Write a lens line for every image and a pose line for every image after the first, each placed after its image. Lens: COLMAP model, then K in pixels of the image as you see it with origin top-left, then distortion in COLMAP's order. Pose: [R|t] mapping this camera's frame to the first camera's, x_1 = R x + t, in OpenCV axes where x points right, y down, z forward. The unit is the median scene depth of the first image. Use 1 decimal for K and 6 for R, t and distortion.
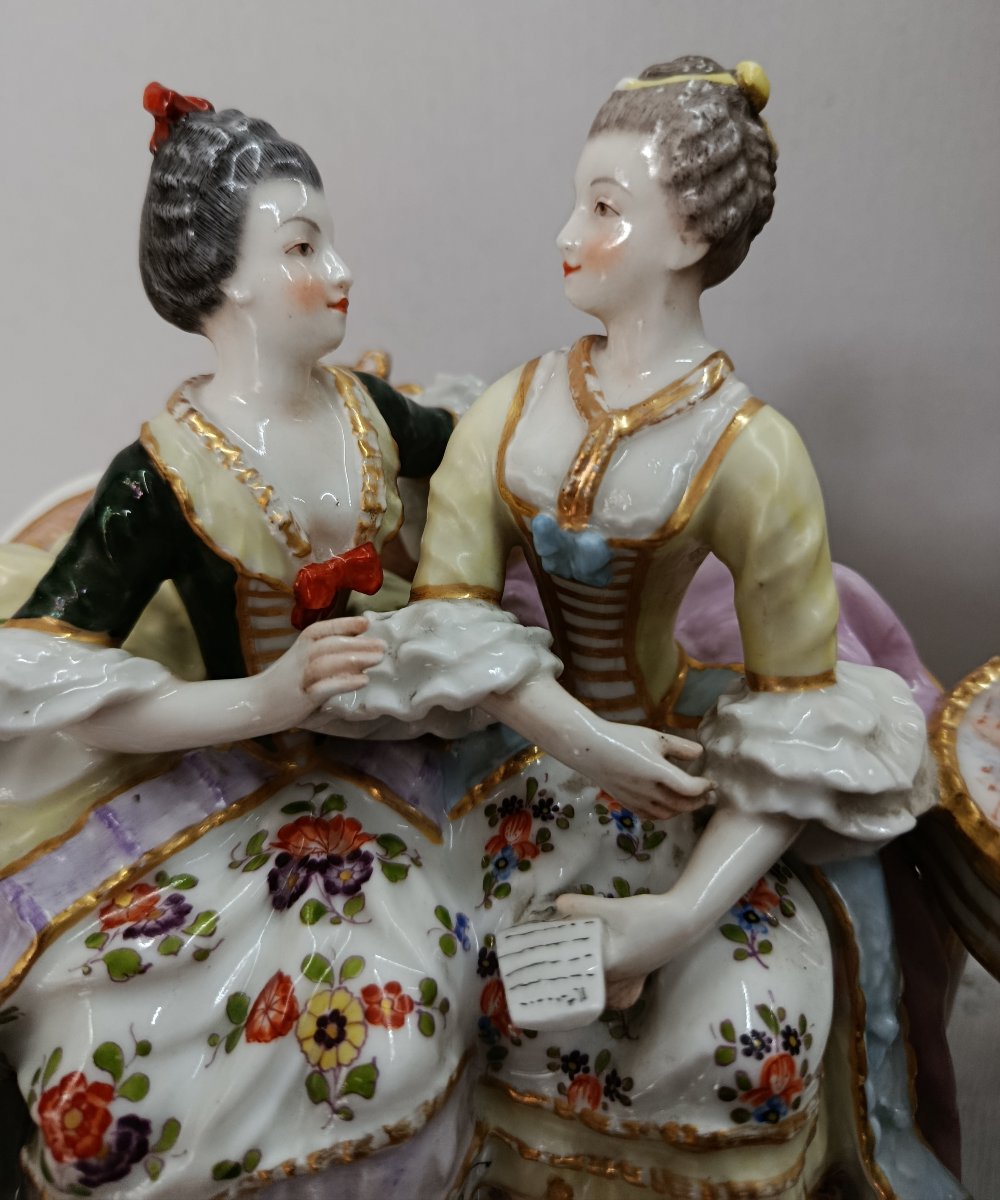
lens RADIAL K [[920.5, 0, 500.6], [0, 920.5, 565.3], [0, 0, 1]] dist [-0.076697, 0.002056]
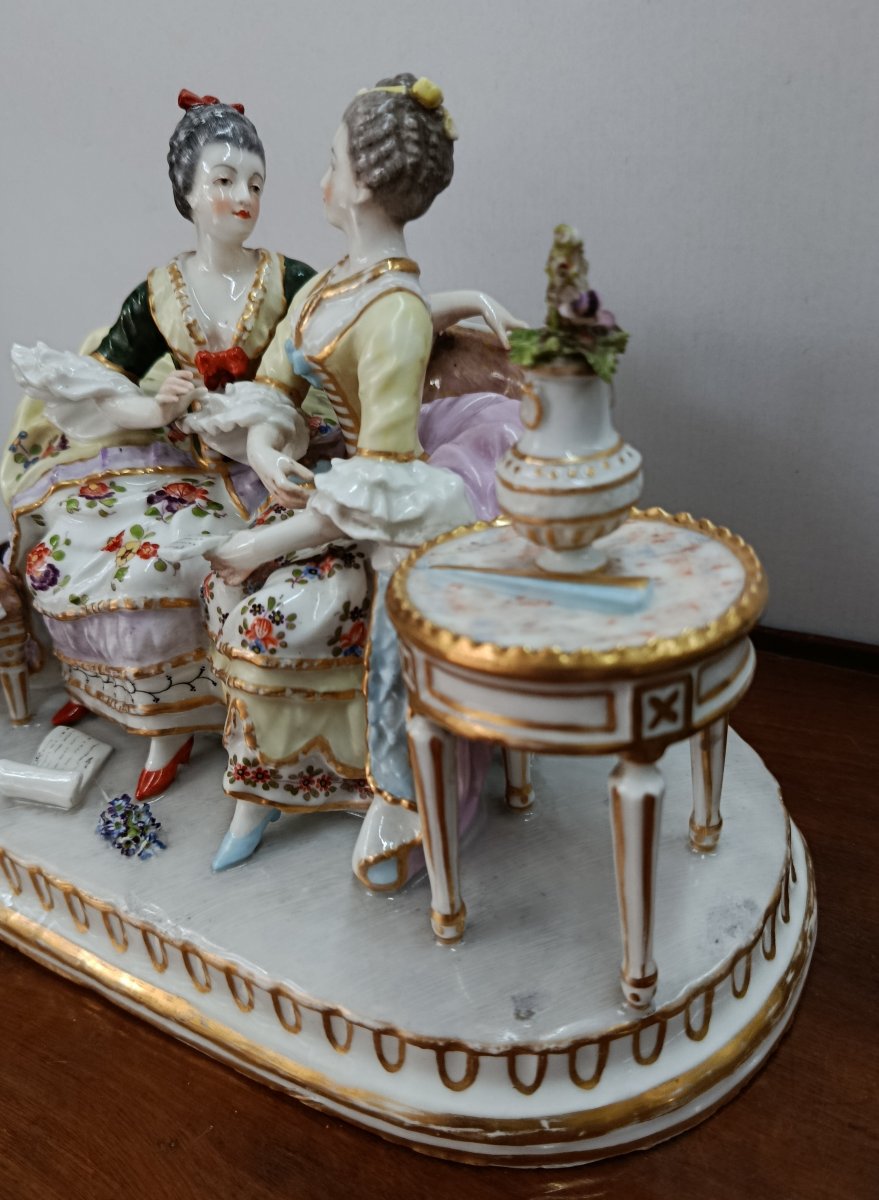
lens RADIAL K [[896.5, 0, 495.5], [0, 896.5, 673.6], [0, 0, 1]] dist [0.001818, -0.099794]
pose [[0.841490, 0.311667, -0.441314, 1.441414], [-0.244666, 0.948108, 0.203052, 0.120584], [0.481698, -0.062891, 0.874078, -0.426447]]
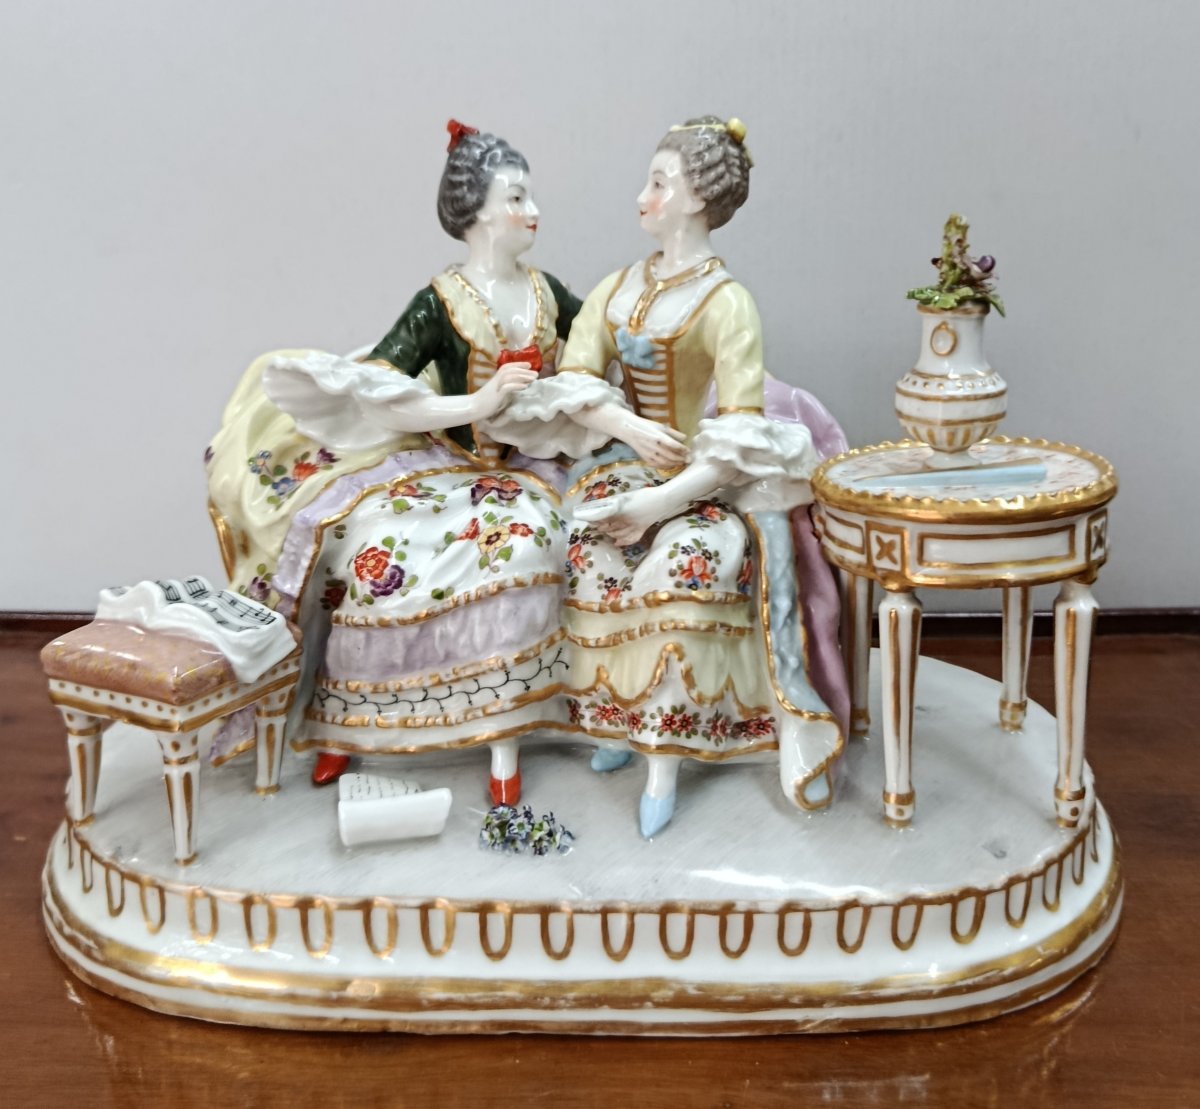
lens RADIAL K [[1180.4, 0, 674.1], [0, 1180.4, 553.4], [0, 0, 1]] dist [-0.064922, -0.003505]
pose [[0.994744, 0.063762, -0.080120, 0.418248], [-0.073683, 0.989073, -0.127692, 0.790759], [0.071103, 0.132924, 0.988572, -1.560928]]
